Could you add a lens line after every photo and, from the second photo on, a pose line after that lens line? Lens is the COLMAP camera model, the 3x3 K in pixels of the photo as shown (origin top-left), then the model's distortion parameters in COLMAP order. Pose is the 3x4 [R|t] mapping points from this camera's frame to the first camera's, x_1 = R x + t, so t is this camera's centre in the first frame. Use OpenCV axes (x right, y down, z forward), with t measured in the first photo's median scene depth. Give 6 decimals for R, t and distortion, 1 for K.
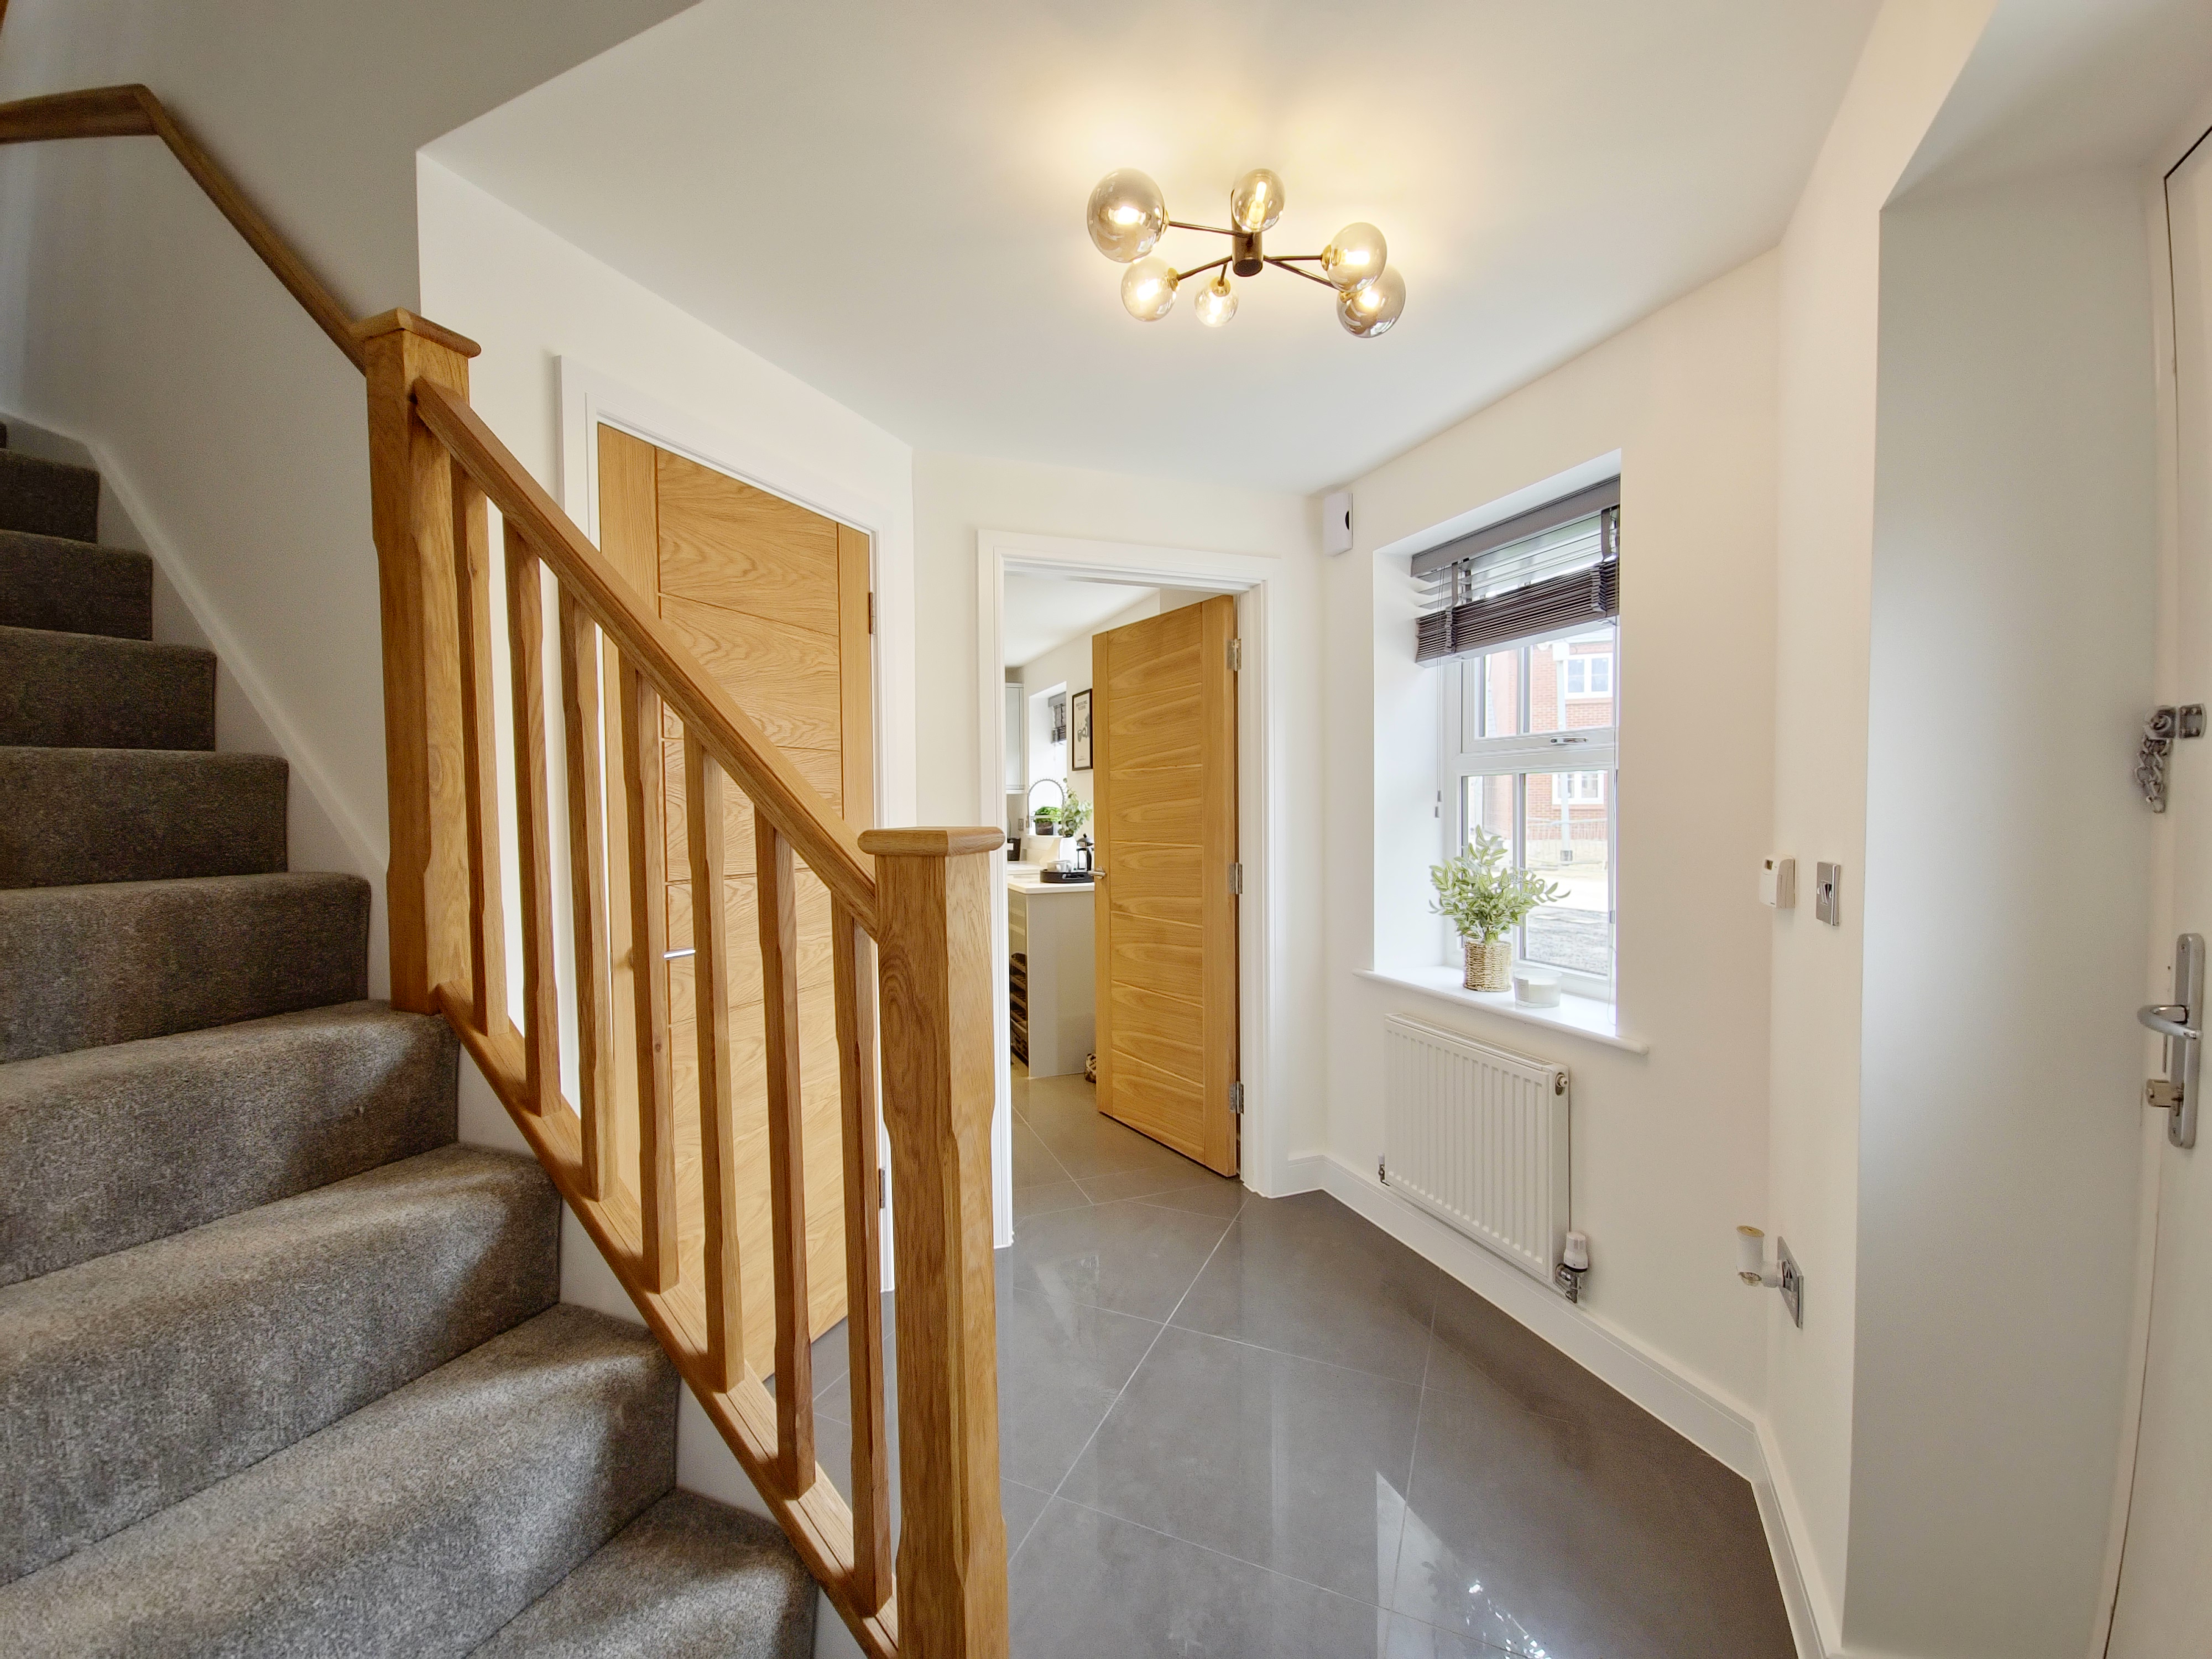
lens RADIAL K [[883.7, 0, 1102.3], [0, 883.7, 833.4], [0, 0, 1]] dist [-0.001480, -0.010130]
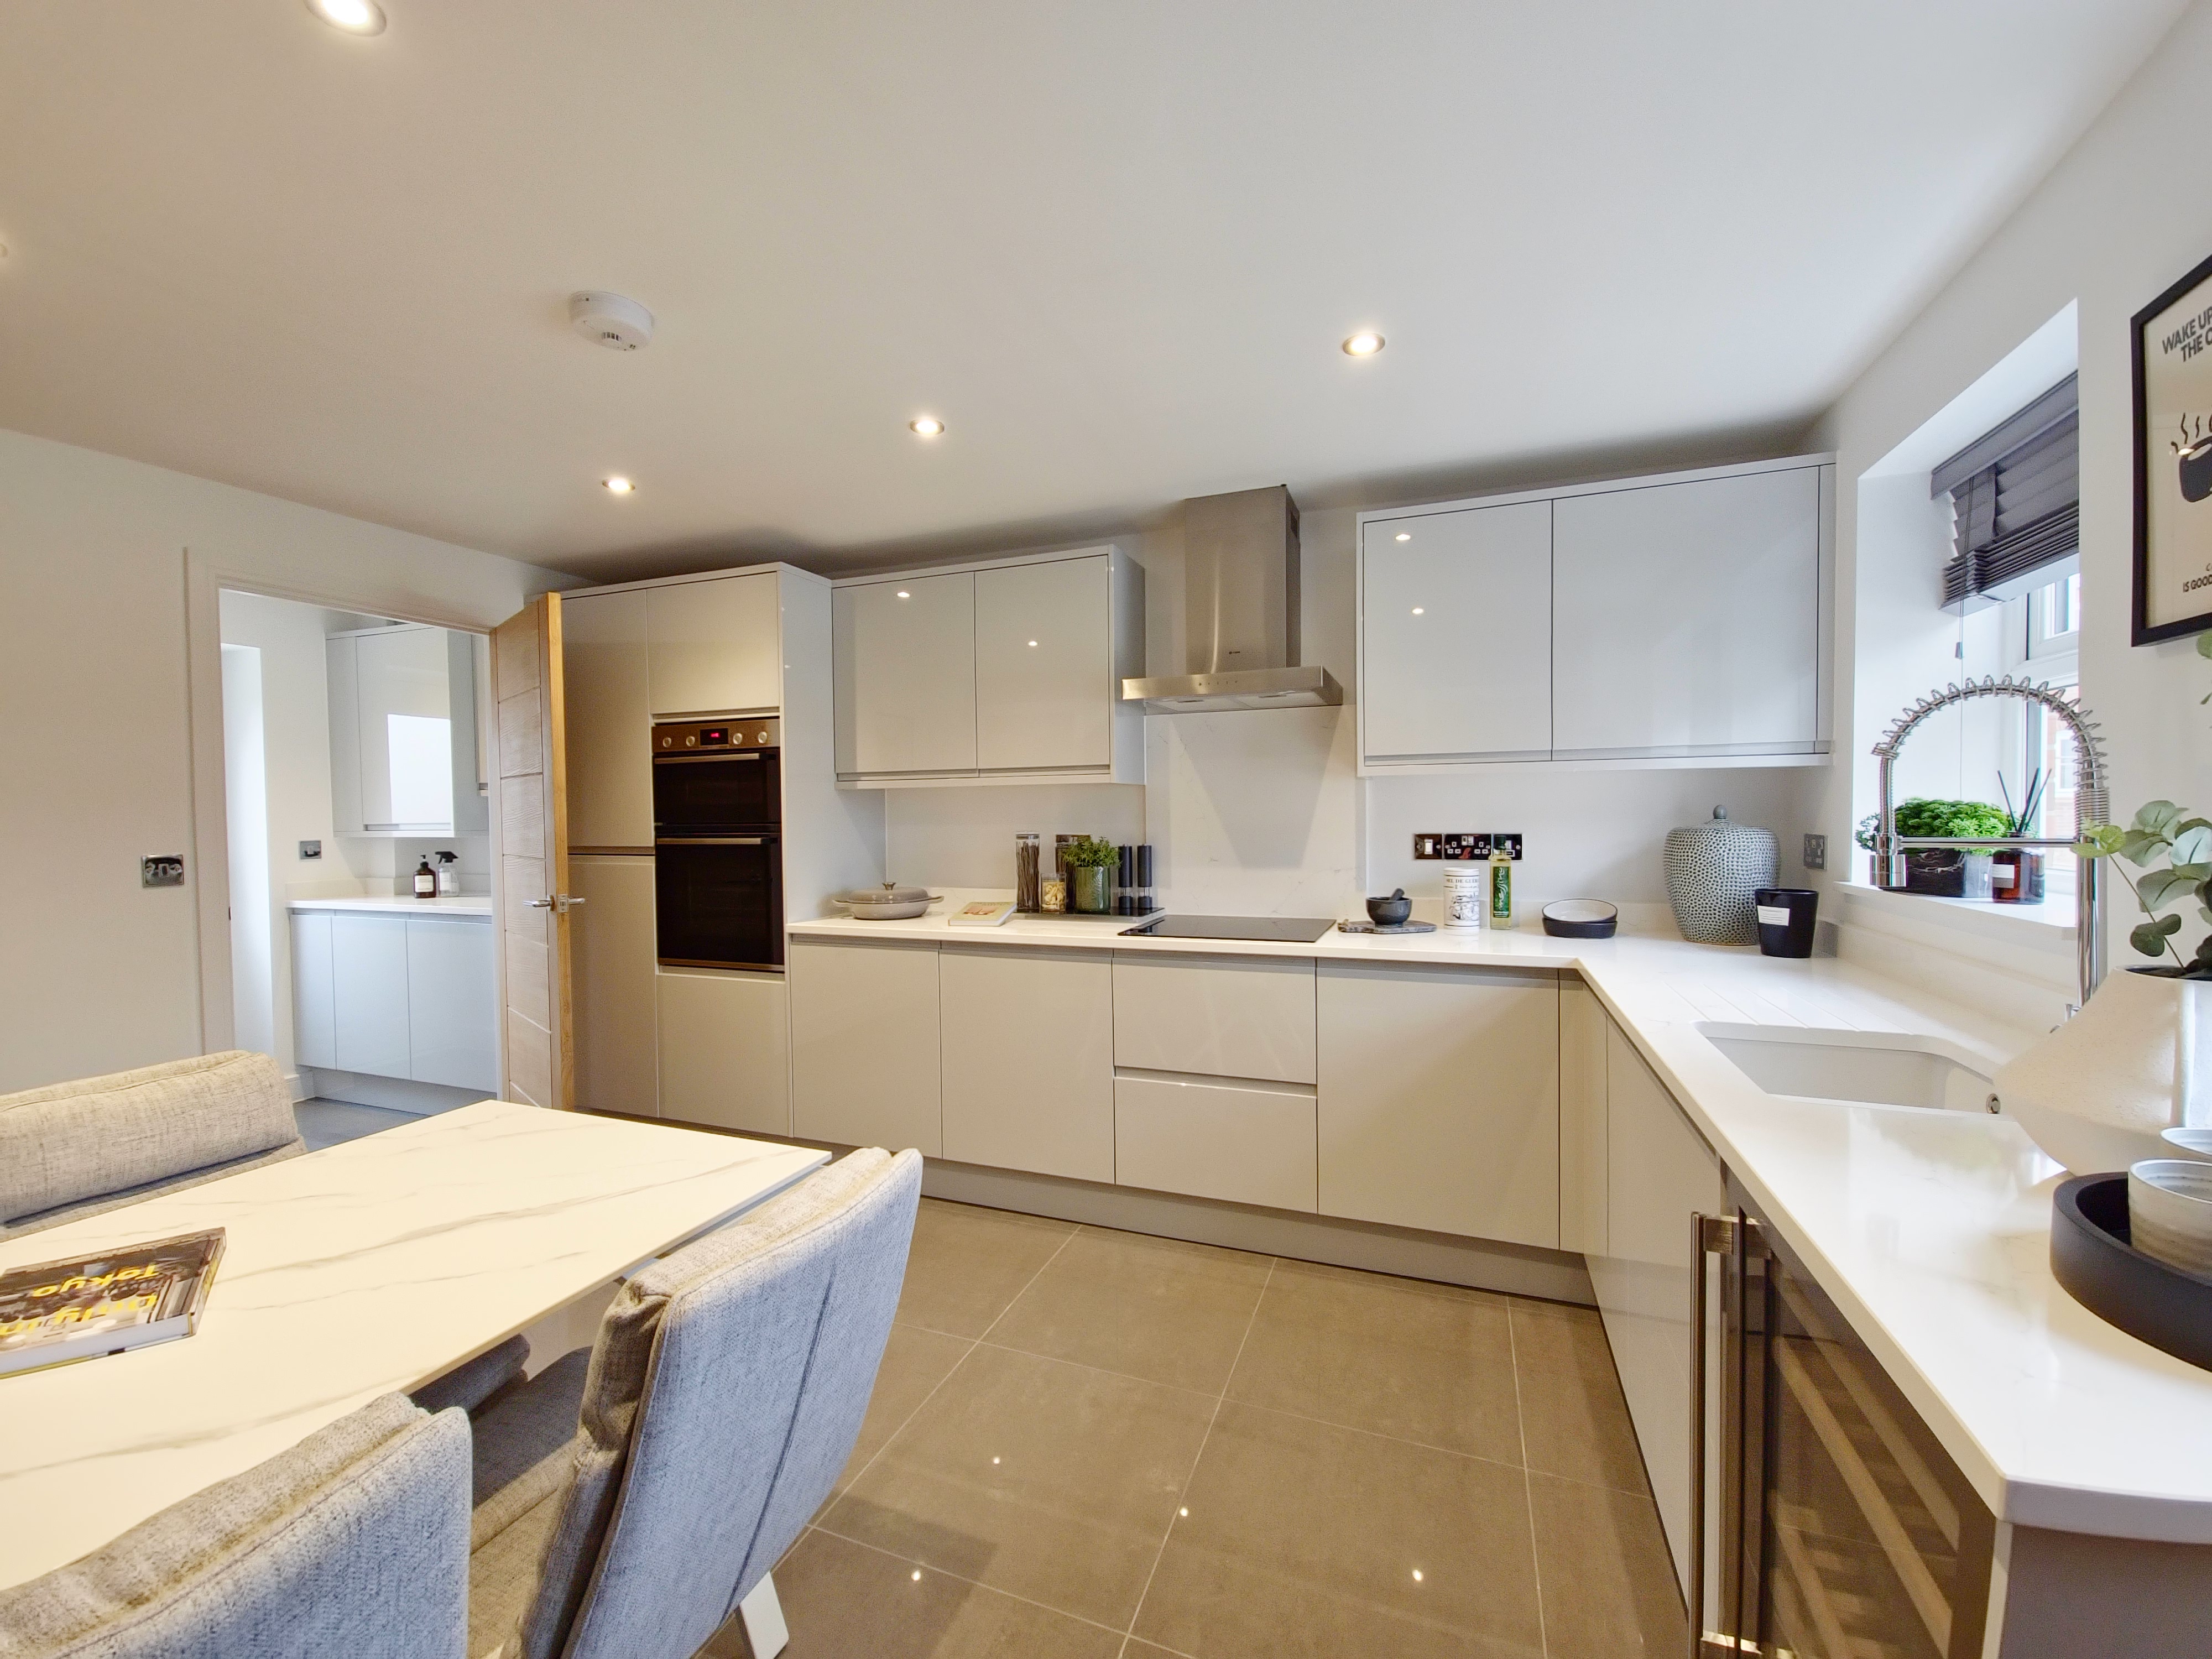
lens RADIAL K [[883.7, 0, 1102.3], [0, 883.7, 833.4], [0, 0, 1]] dist [-0.001480, -0.010130]
pose [[0.737335, 0.026116, -0.675022, -0.076565], [-0.023434, 0.999640, 0.013078, -0.017821], [0.675120, 0.006176, 0.737682, 0.637695]]
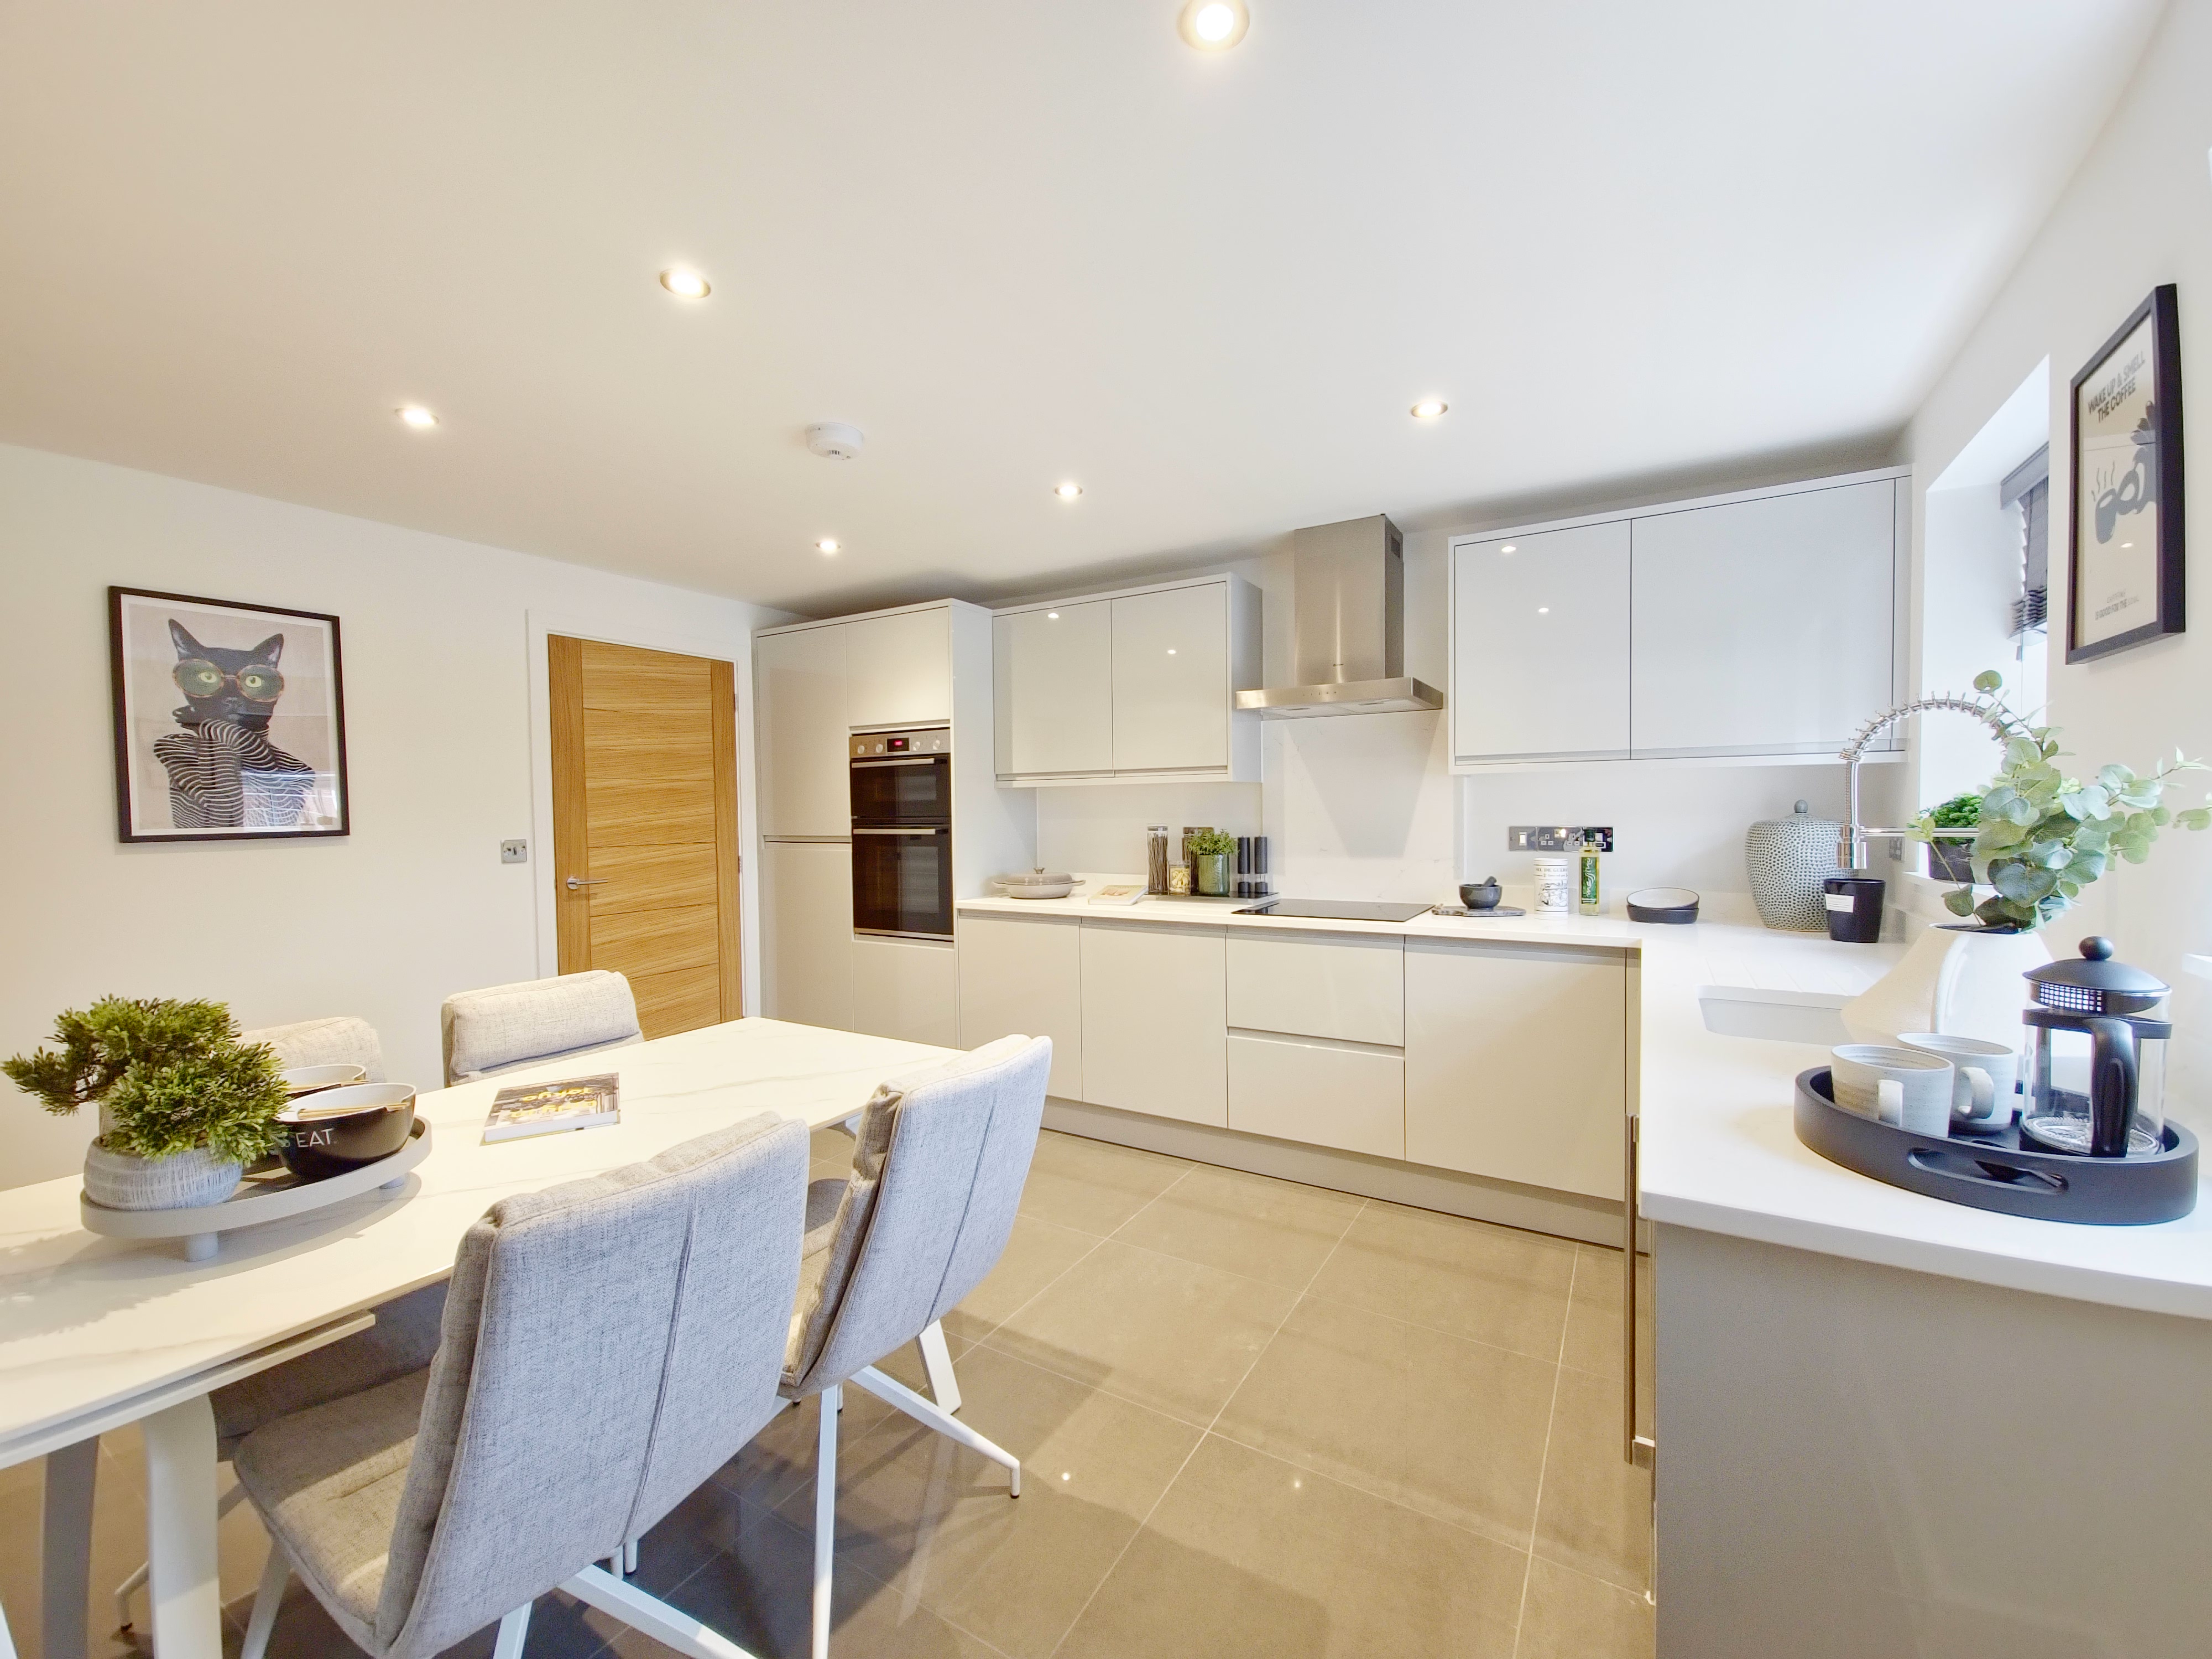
lens RADIAL K [[883.7, 0, 1102.3], [0, 883.7, 833.4], [0, 0, 1]] dist [-0.001480, -0.010130]
pose [[0.611583, 0.032799, -0.790500, -0.003363], [-0.023558, 0.999452, 0.023243, -0.017802], [0.790829, 0.004407, 0.612021, 0.592952]]
